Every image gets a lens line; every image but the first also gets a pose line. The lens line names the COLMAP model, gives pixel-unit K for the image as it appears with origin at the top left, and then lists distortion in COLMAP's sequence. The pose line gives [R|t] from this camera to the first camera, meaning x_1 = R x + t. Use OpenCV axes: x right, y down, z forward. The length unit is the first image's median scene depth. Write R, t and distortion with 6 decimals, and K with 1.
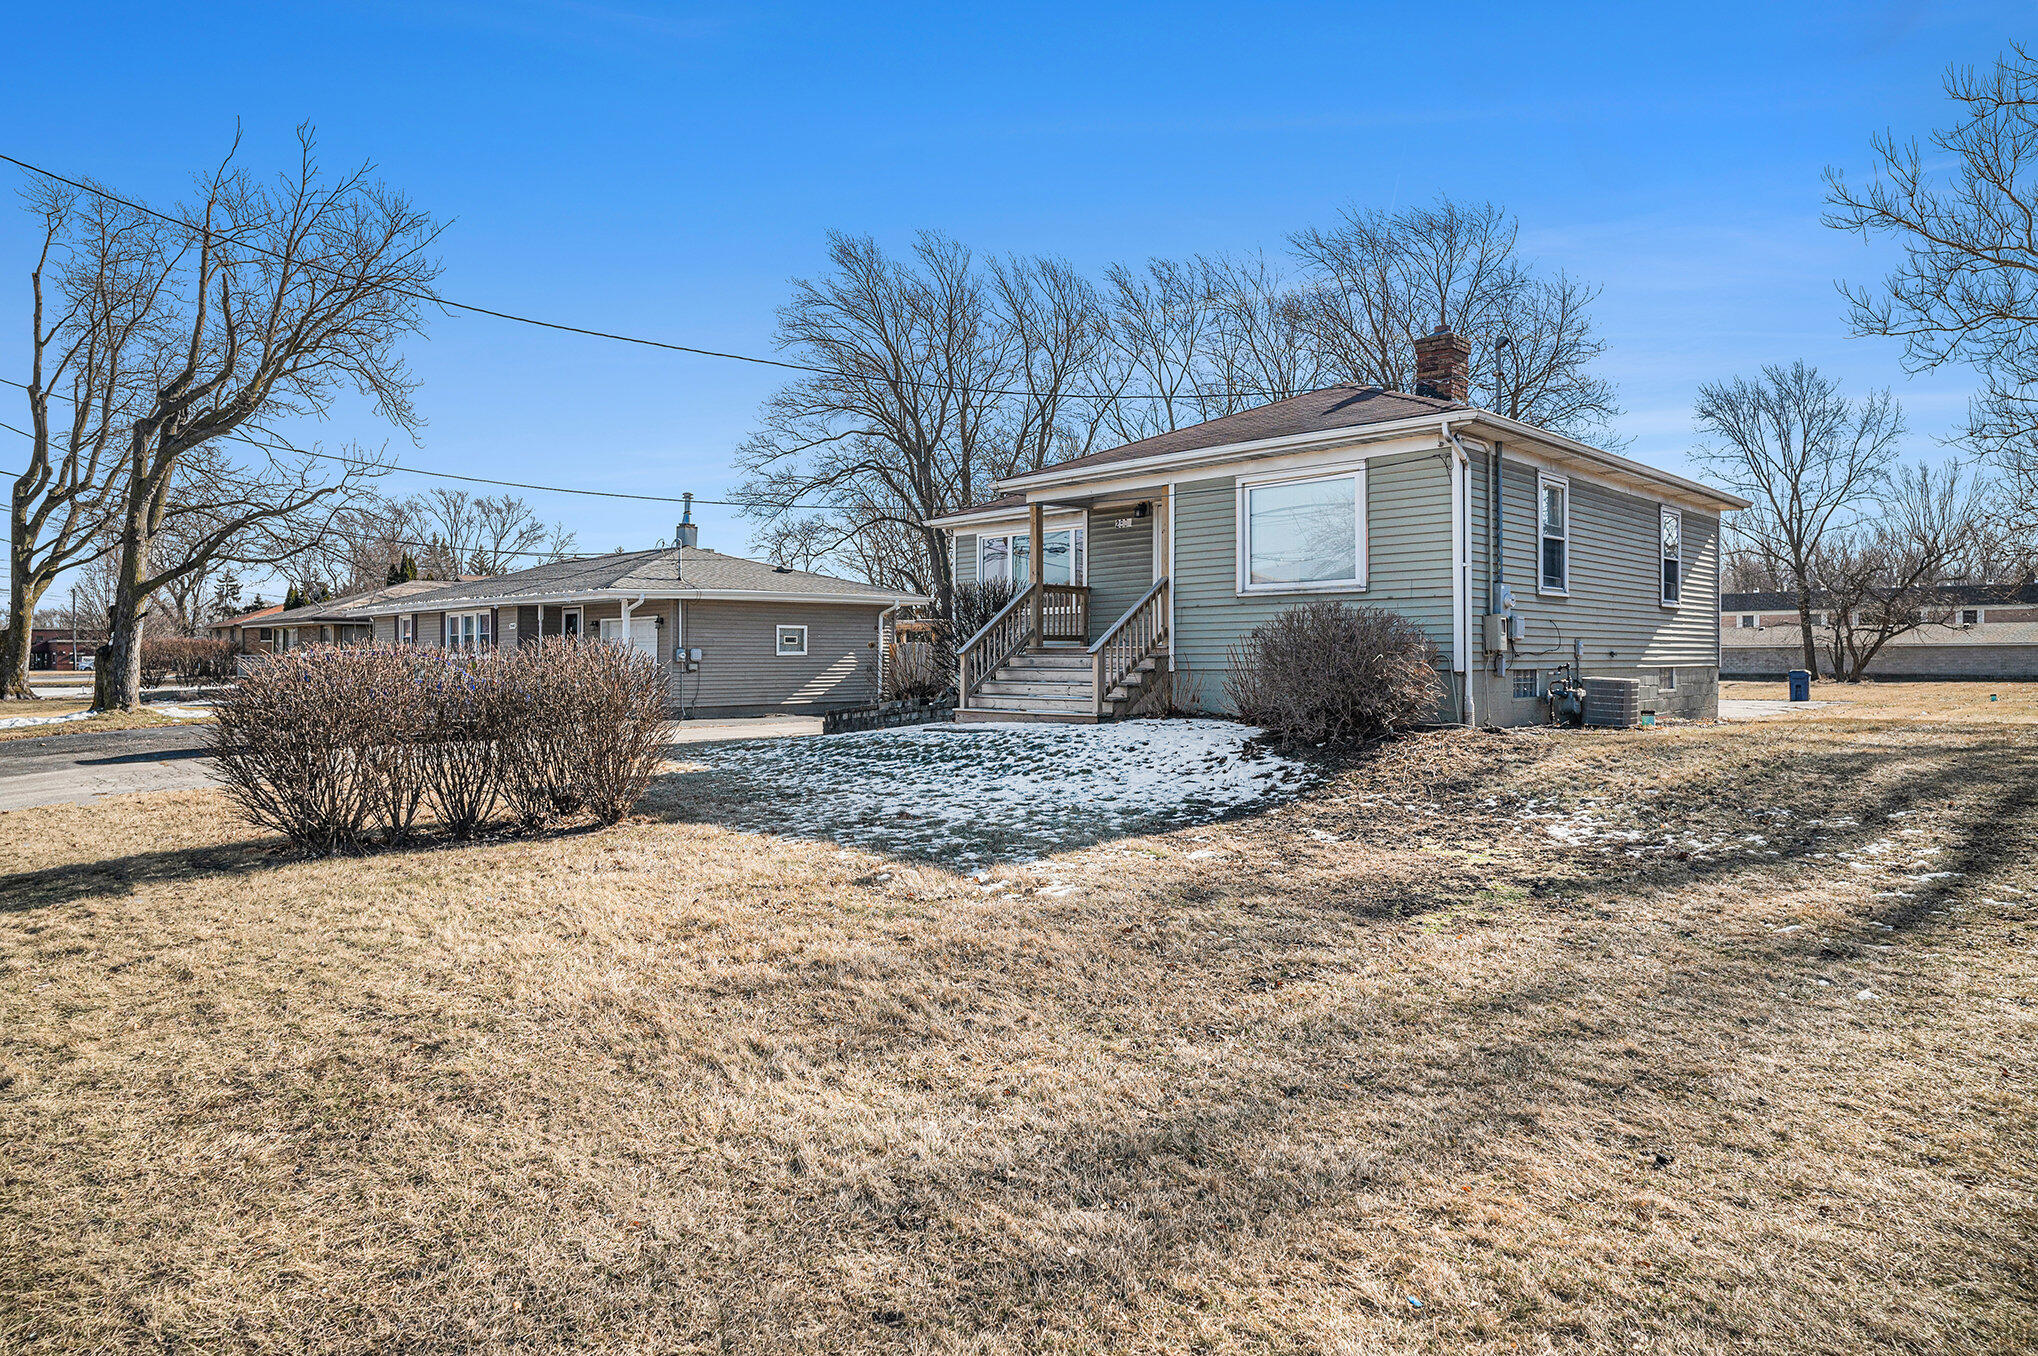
lens RADIAL K [[1188.2, 0, 1020.9], [0, 1188.2, 669.1], [0, 0, 1]] dist [-0.008621, 0.012267]
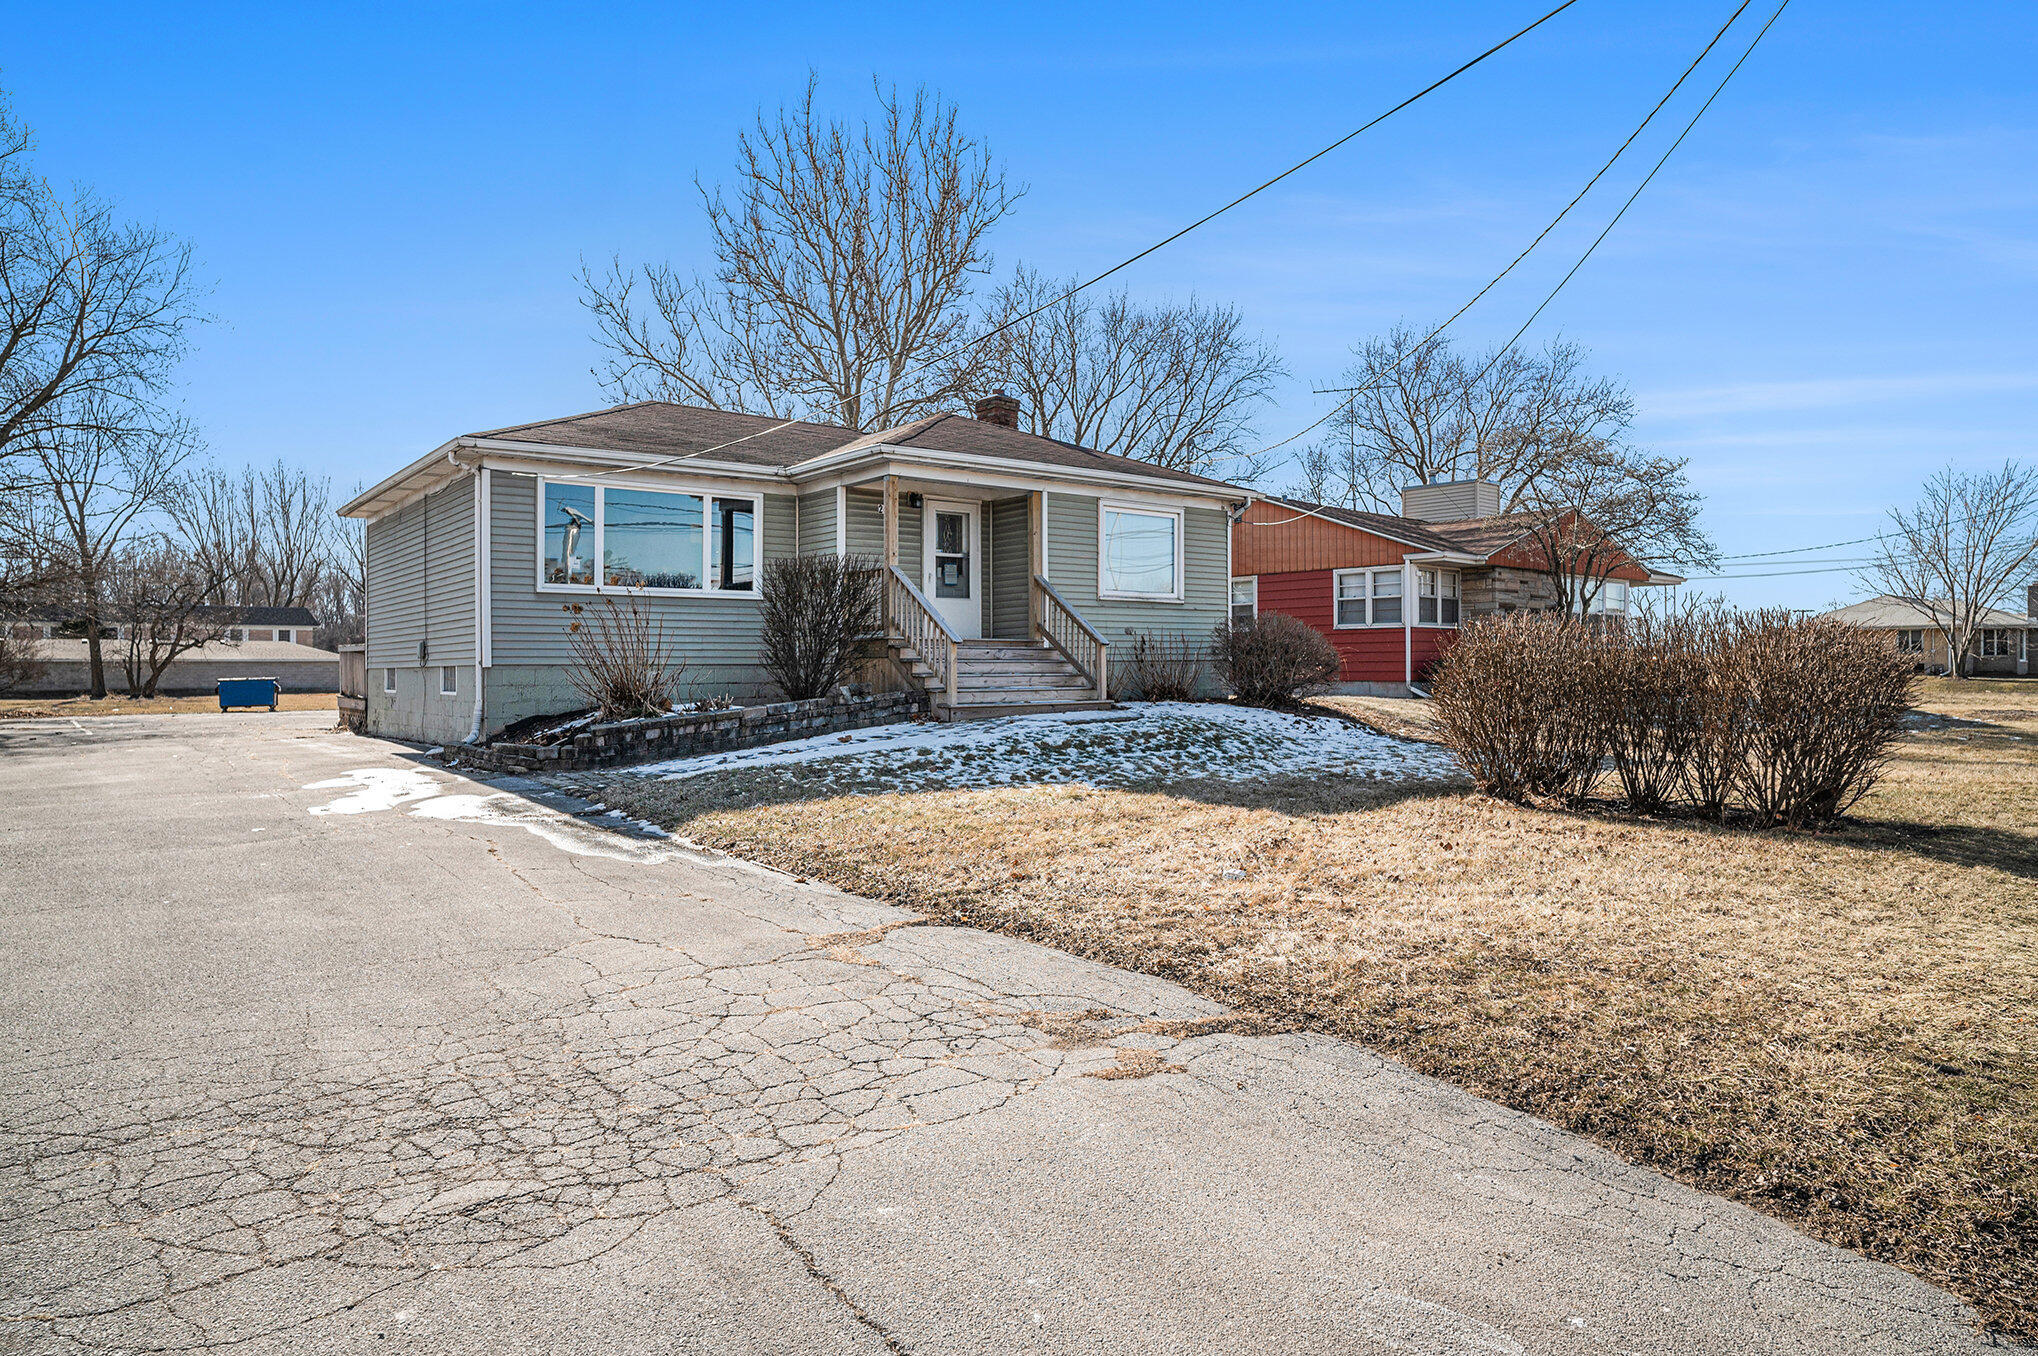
lens RADIAL K [[1188.2, 0, 1007.2], [0, 1188.2, 674.1], [0, 0, 1]] dist [-0.008621, 0.012267]
pose [[0.191794, -0.000473, 0.981435, -0.131036], [0.011600, 0.999931, -0.001785, 0.001704], [-0.981367, 0.011727, 0.191787, 0.115360]]
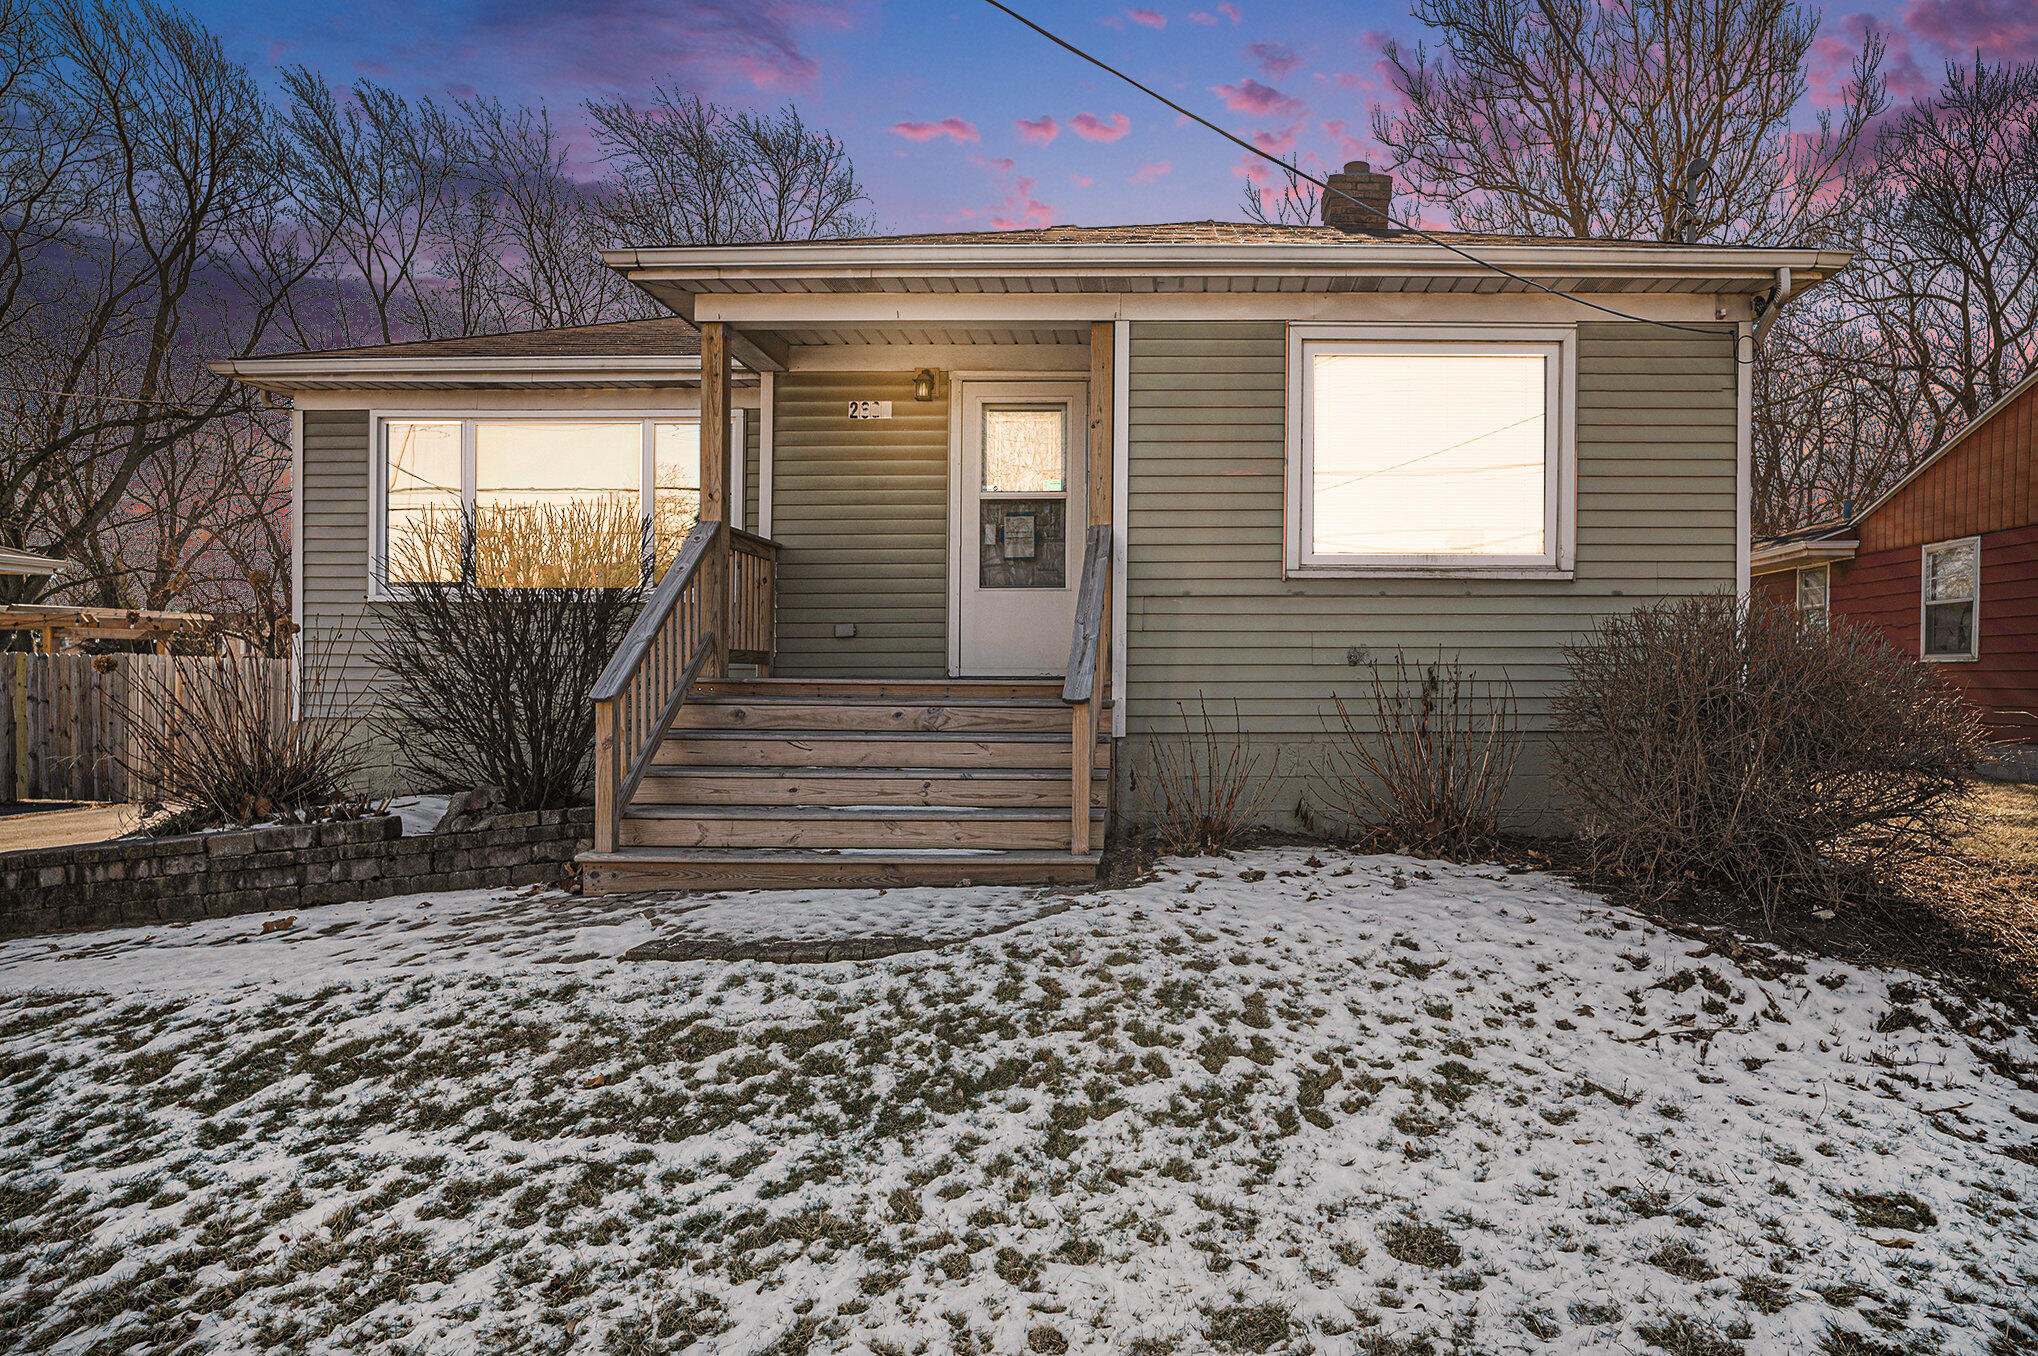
lens RADIAL K [[1188.2, 0, 1019.8], [0, 1188.2, 682.4], [0, 0, 1]] dist [-0.008621, 0.012267]
pose [[0.738231, -0.007638, 0.674505, -0.028904], [-0.000517, 0.999929, 0.011888, -0.003299], [-0.674548, -0.009125, 0.738174, 0.096334]]
